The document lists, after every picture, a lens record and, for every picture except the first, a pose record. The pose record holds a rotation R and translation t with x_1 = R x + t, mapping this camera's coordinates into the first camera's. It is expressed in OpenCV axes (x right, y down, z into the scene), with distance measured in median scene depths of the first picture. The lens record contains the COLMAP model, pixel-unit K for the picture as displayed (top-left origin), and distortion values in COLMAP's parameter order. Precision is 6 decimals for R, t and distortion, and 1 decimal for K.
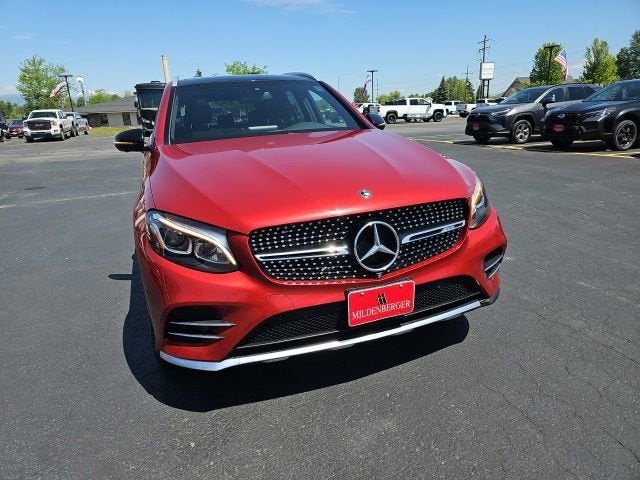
lens RADIAL K [[415.8, 0, 323.6], [0, 415.8, 240.8], [0, 0, 1]] dist [0.056991, -0.045159]
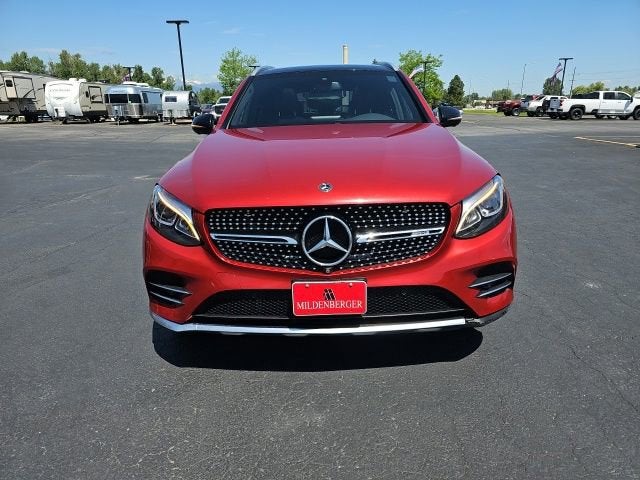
lens RADIAL K [[415.8, 0, 323.0], [0, 415.8, 244.1], [0, 0, 1]] dist [0.056991, -0.045159]
pose [[0.940001, 0.135399, -0.313155, 0.419161], [-0.126534, 0.990773, 0.048562, -0.025392], [0.316841, -0.006024, 0.948460, 0.057367]]
